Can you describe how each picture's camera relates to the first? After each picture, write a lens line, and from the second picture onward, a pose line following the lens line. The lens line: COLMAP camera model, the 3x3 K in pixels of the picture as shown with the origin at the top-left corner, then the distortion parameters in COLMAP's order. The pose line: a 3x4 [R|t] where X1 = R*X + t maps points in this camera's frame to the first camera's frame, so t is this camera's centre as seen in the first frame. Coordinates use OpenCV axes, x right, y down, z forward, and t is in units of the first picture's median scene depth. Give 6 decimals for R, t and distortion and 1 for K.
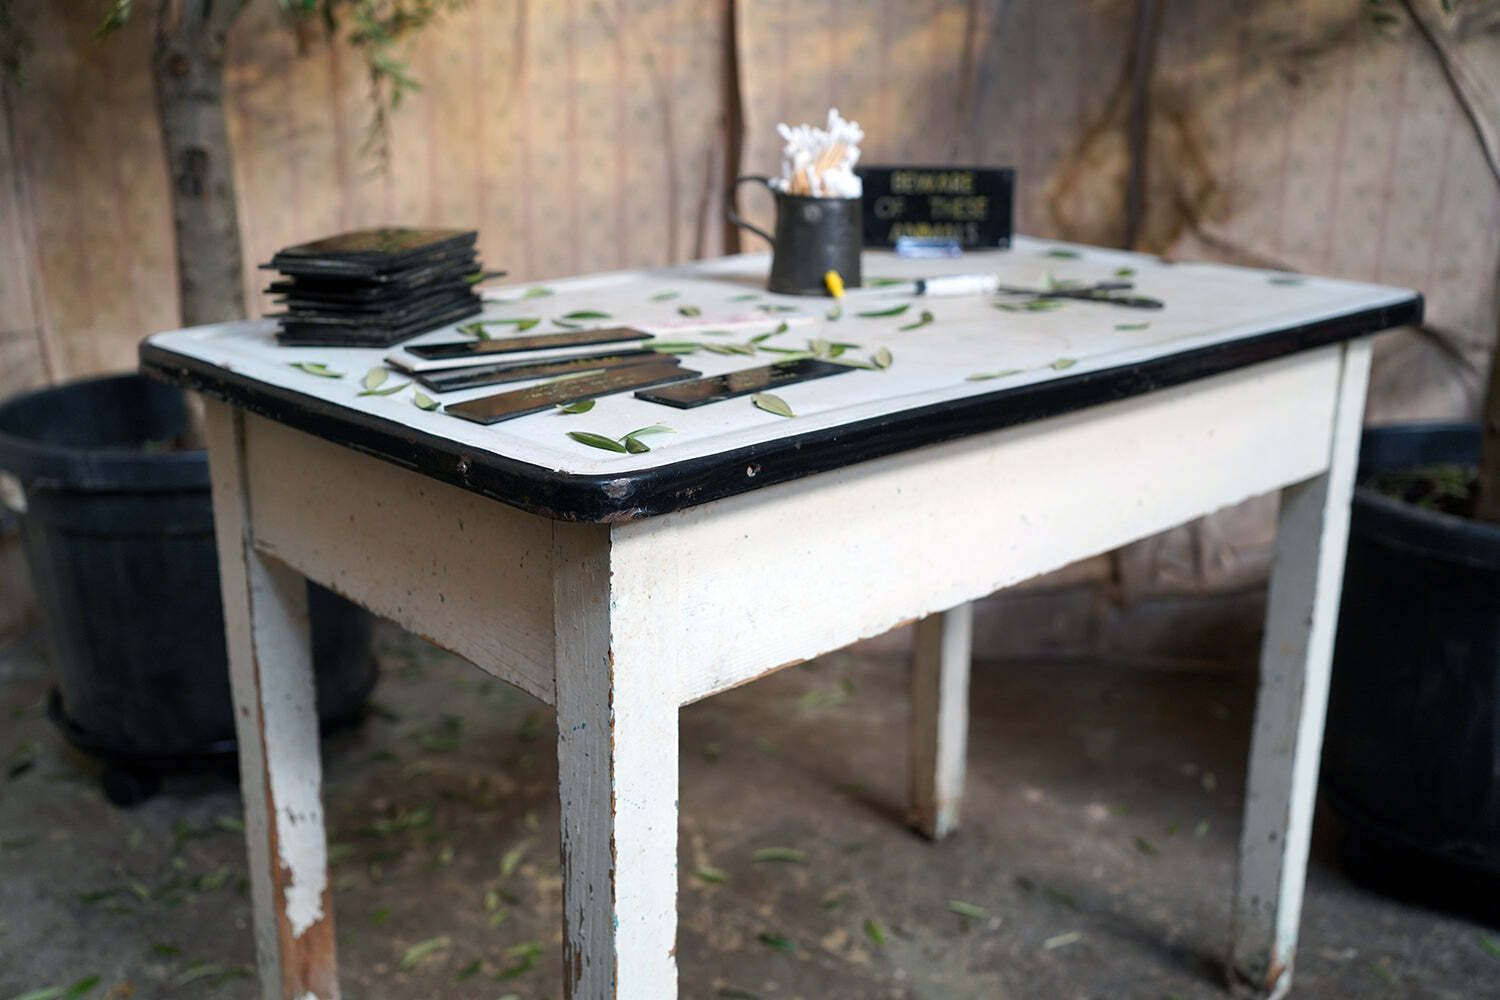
lens RADIAL K [[1509.6, 0, 748.6], [0, 1509.6, 499.7], [0, 0, 1]] dist [0.034596, 0.000000]
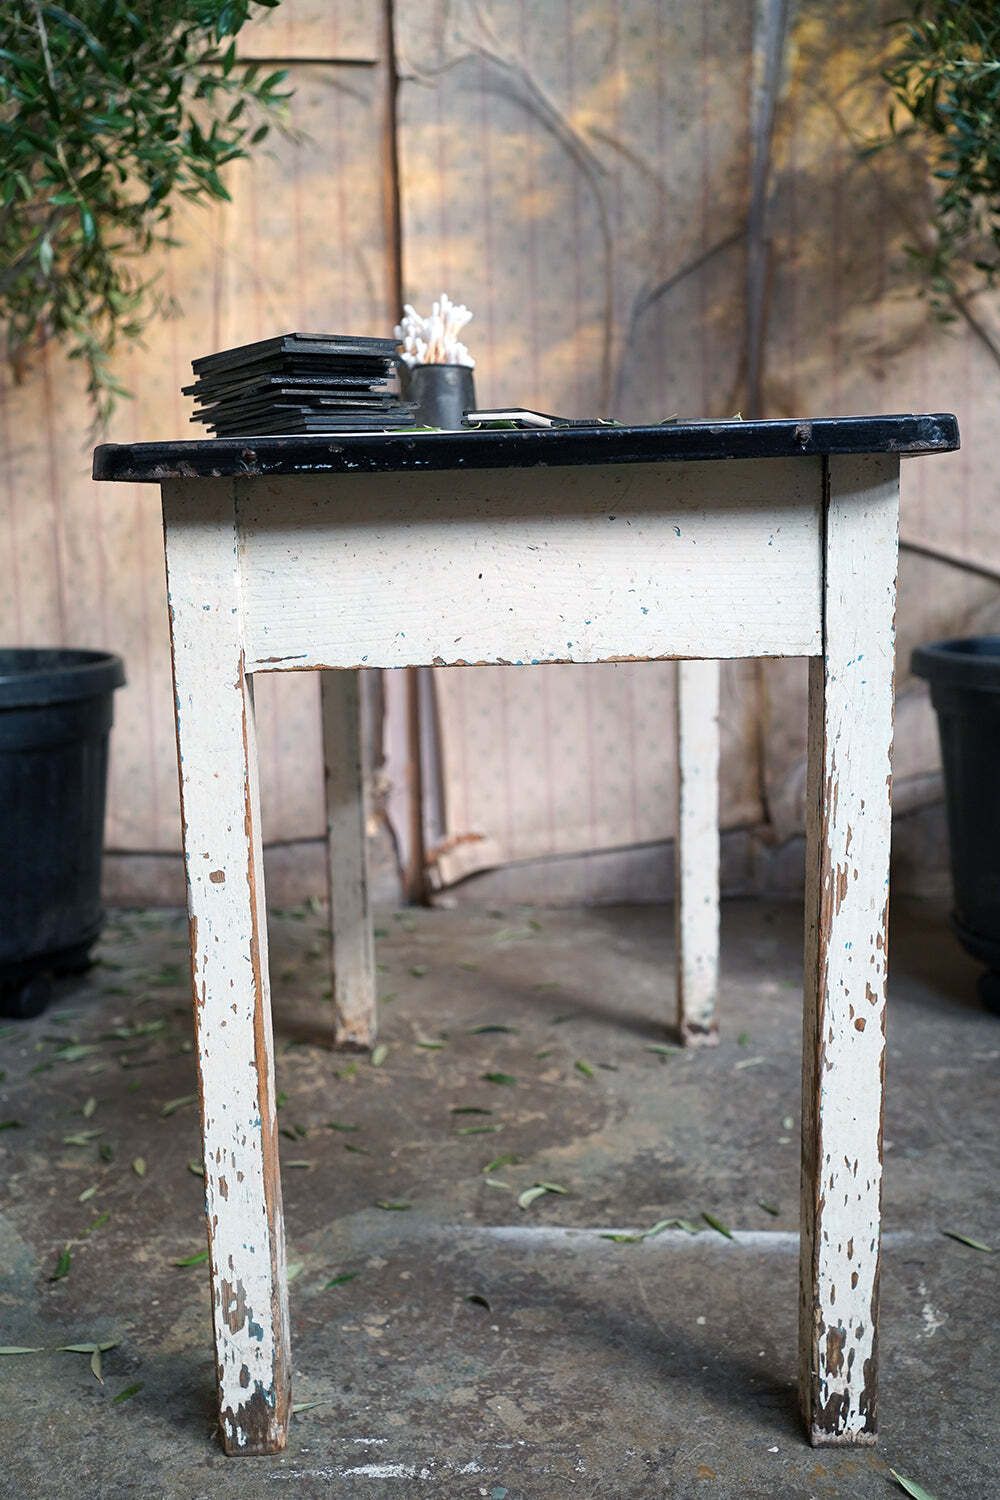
lens RADIAL K [[1509.6, 0, 506.0], [0, 1509.6, 755.3], [0, 0, 1]] dist [0.034596, 0.000000]
pose [[0.995191, -0.046592, 0.086166, -0.049147], [0.058045, 0.989064, -0.135588, 0.167015], [-0.078907, 0.139937, 0.987011, -0.107250]]
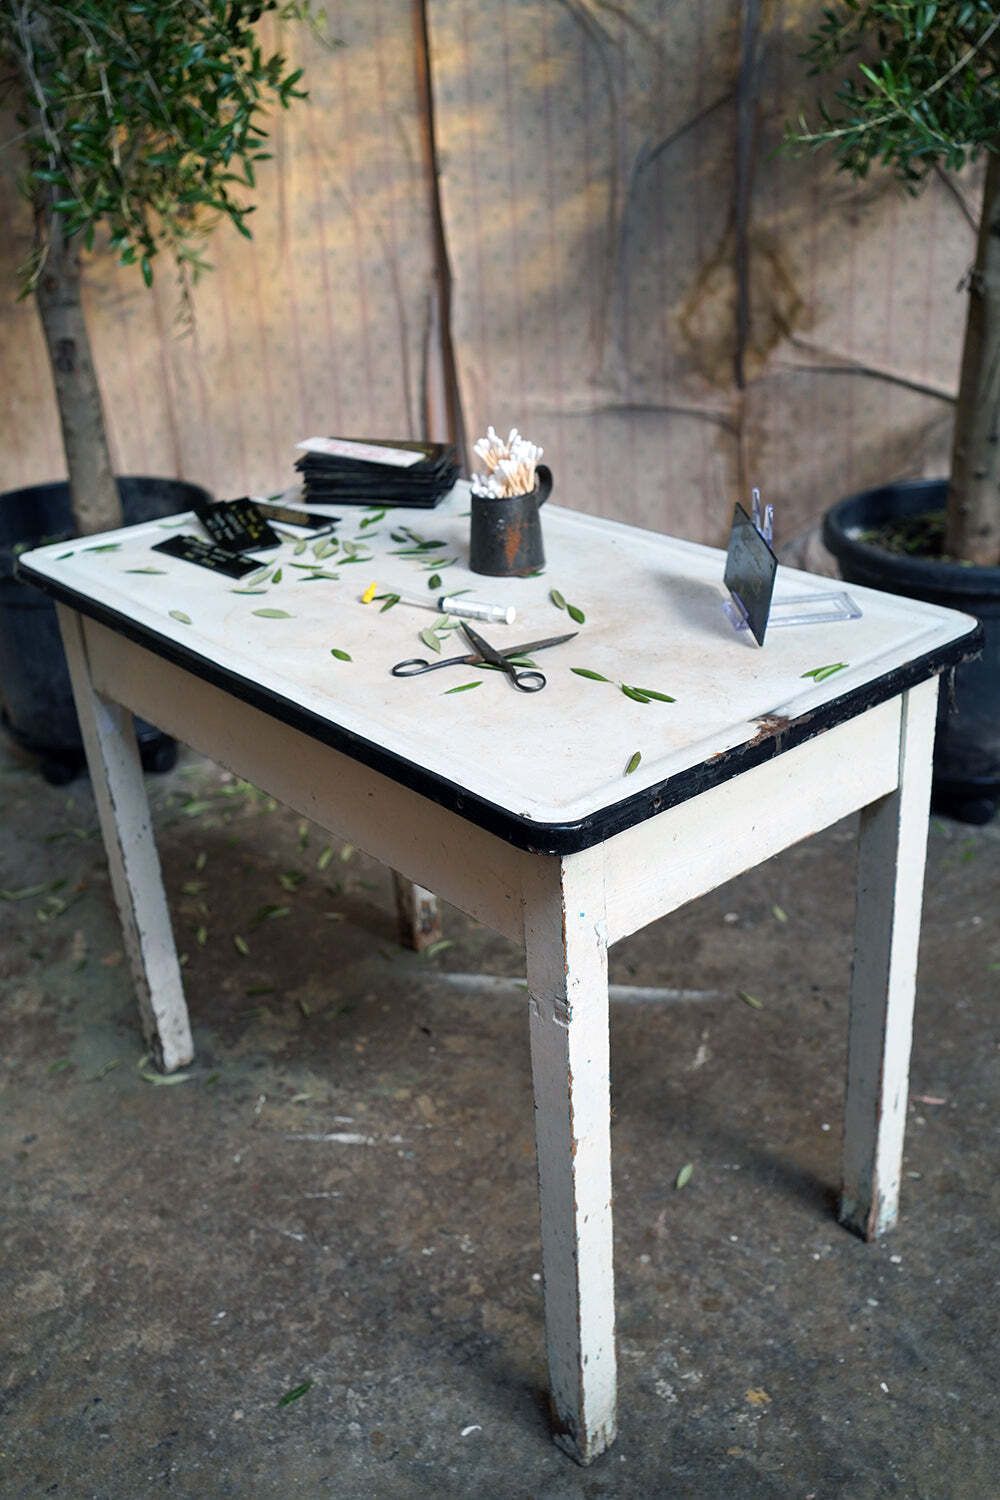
lens RADIAL K [[1509.6, 0, 499.9], [0, 1509.6, 752.4], [0, 0, 1]] dist [0.034596, 0.000000]
pose [[0.997916, -0.045000, -0.046249, 0.090123], [0.051523, 0.987156, 0.151220, -0.032421], [0.038850, -0.153288, 0.987418, -0.427797]]
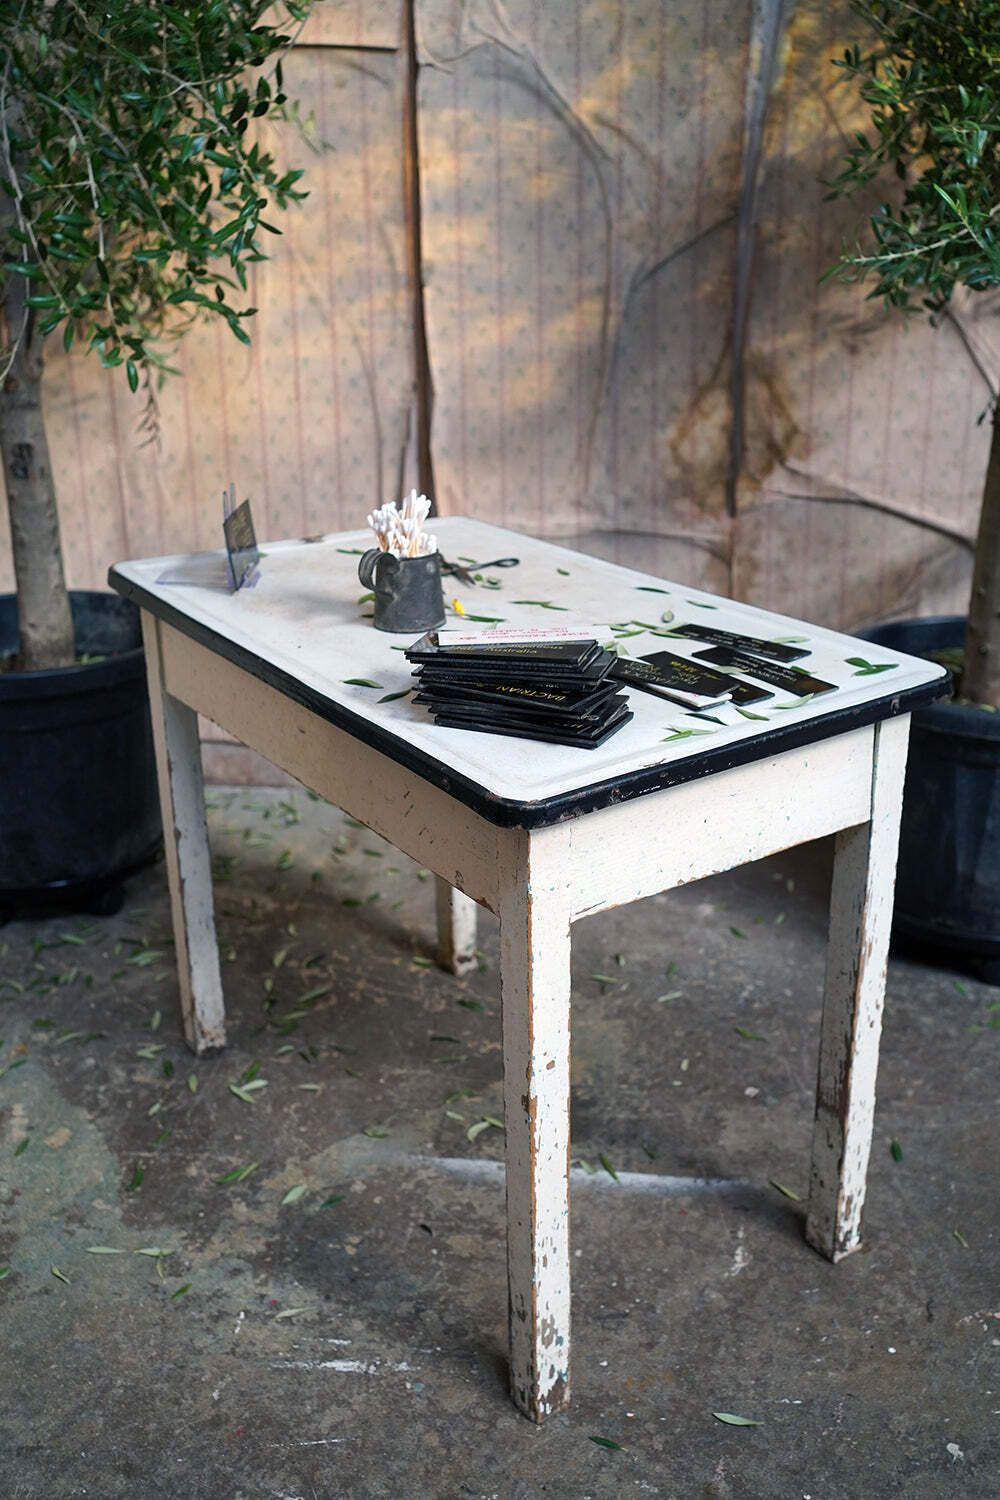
lens RADIAL K [[1509.6, 0, 505.1], [0, 1509.6, 752.8], [0, 0, 1]] dist [0.034596, 0.000000]
pose [[0.999171, -0.030599, 0.026844, 0.015722], [0.028256, 0.996090, 0.083704, -0.051270], [-0.029300, -0.082876, 0.996129, -0.325403]]
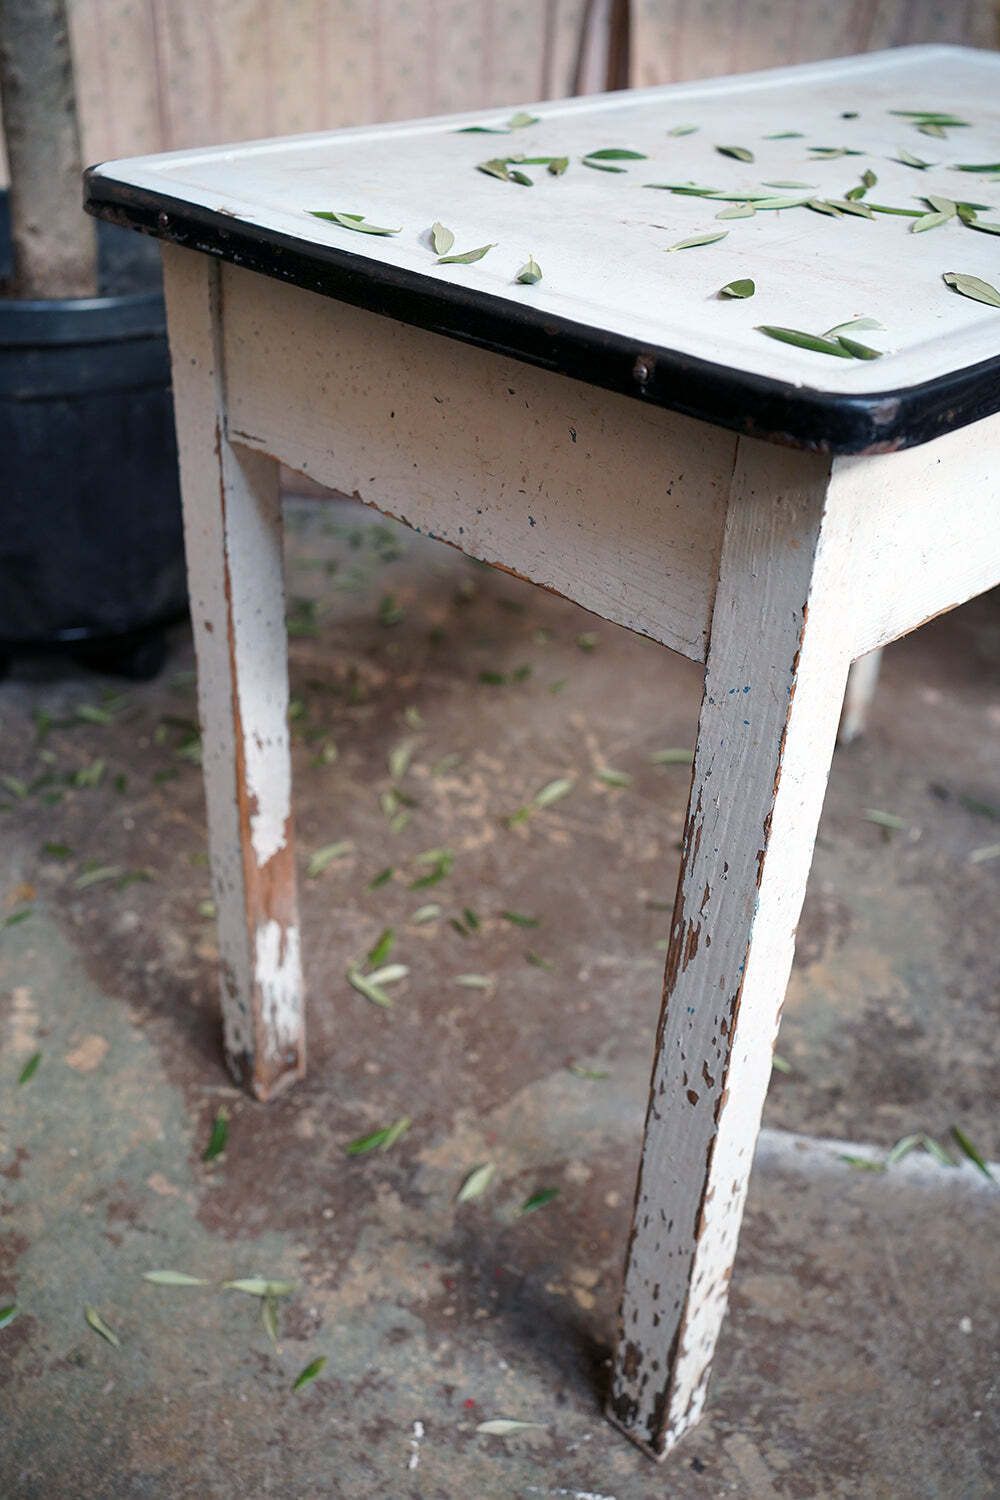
lens RADIAL K [[1509.6, 0, 515.0], [0, 1509.6, 748.8], [0, 0, 1]] dist [0.034596, 0.000000]
pose [[0.998924, 0.015536, 0.043693, -0.111317], [-0.026345, 0.965518, 0.259001, -0.013210], [-0.038163, -0.259873, 0.964888, 0.076957]]
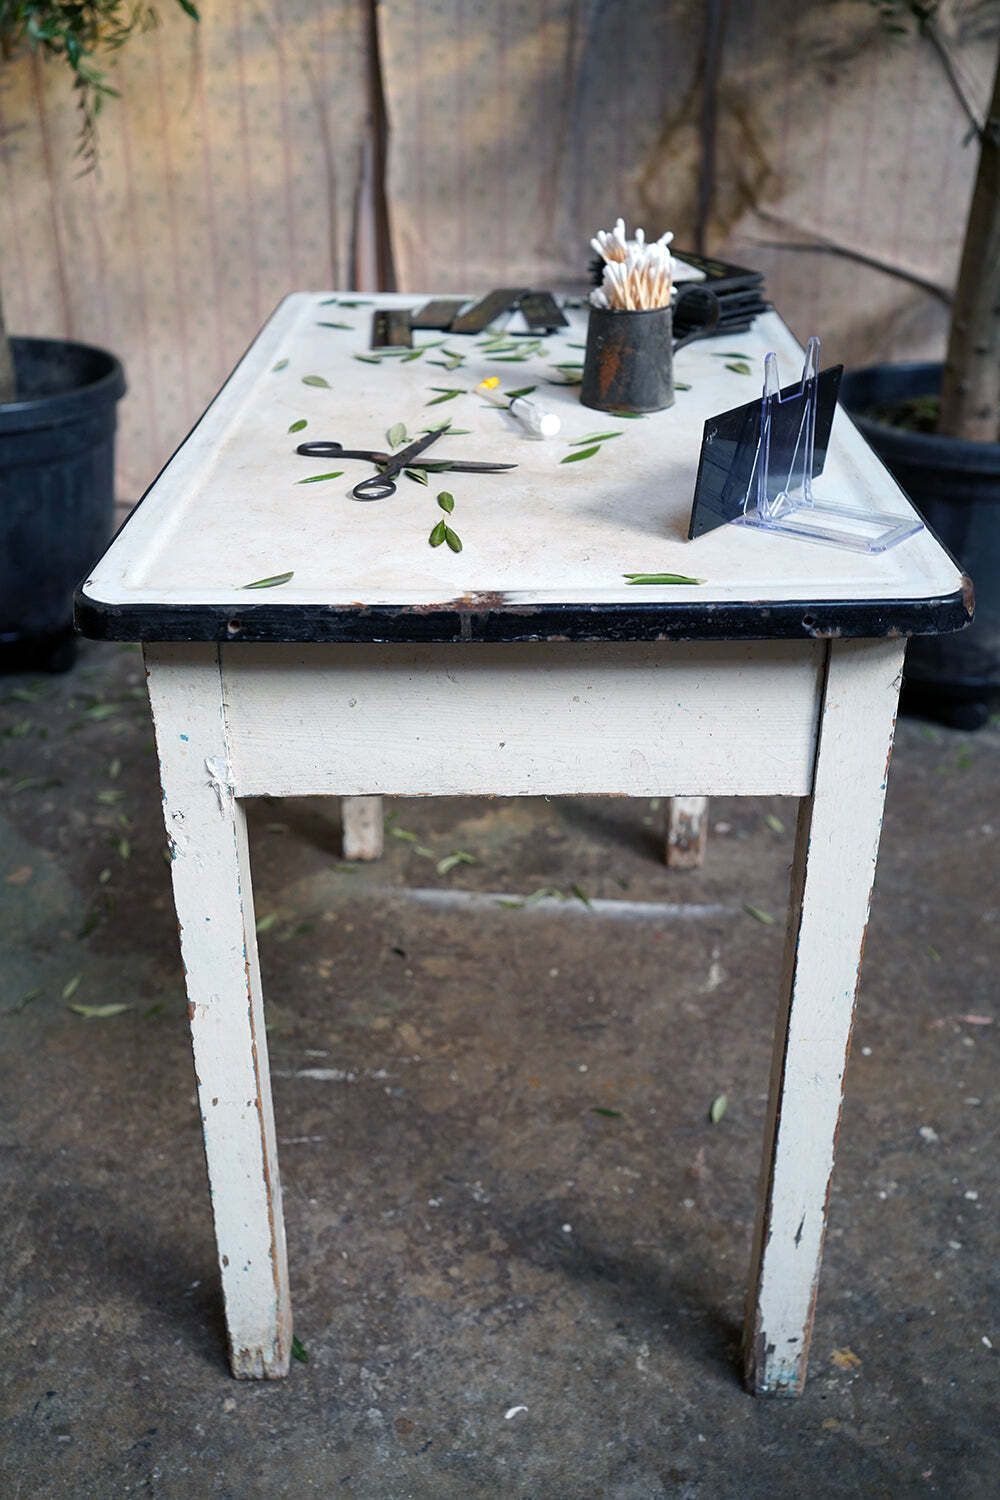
lens RADIAL K [[1509.6, 0, 503.3], [0, 1509.6, 741.8], [0, 0, 1]] dist [0.034596, 0.000000]
pose [[0.997335, -0.038617, 0.061896, -0.005455], [0.026889, 0.983263, 0.180199, 0.024117], [-0.067818, -0.178054, 0.981681, -0.307485]]
